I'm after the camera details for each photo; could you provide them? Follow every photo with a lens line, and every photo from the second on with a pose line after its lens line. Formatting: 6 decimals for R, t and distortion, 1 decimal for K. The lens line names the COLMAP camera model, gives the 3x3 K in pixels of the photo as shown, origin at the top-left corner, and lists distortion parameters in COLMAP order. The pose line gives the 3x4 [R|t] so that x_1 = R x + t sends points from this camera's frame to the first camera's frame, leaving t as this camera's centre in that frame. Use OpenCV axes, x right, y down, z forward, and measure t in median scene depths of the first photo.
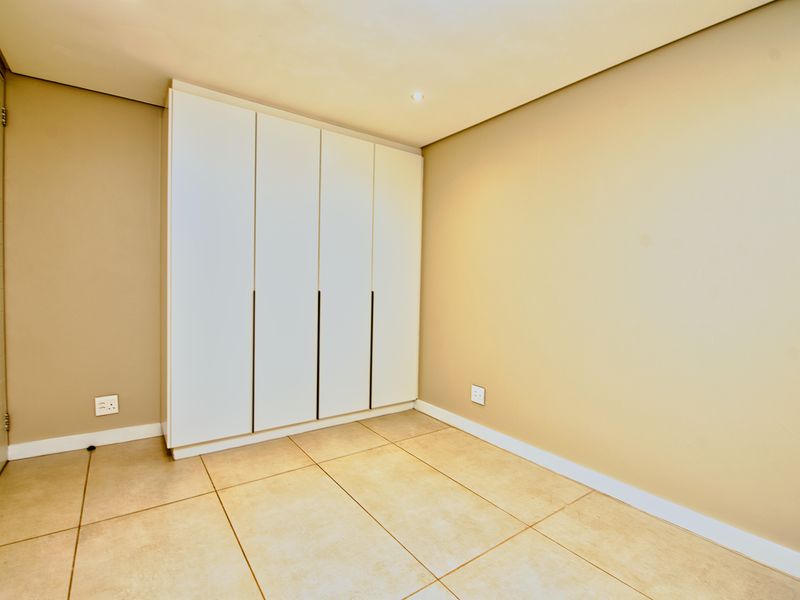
lens RADIAL K [[392.0, 0, 400.0], [0, 392.0, 300.0], [0, 0, 1]] dist [0.015636, -0.000654]
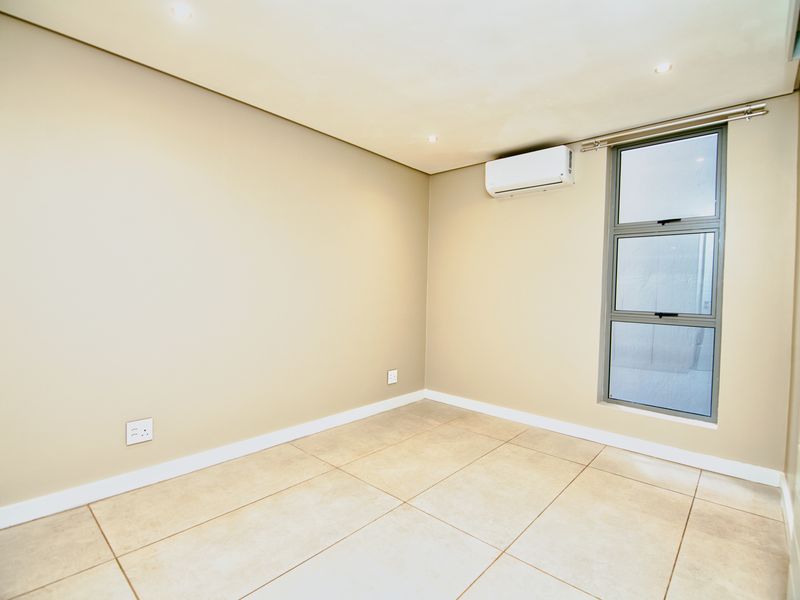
lens RADIAL K [[392.0, 0, 400.0], [0, 392.0, 300.0], [0, 0, 1]] dist [0.015636, -0.000654]
pose [[-0.209771, -0.046116, 0.976662, -0.731654], [0.011522, 0.998701, 0.049632, -0.048968], [-0.977683, 0.021664, -0.208968, 0.767940]]
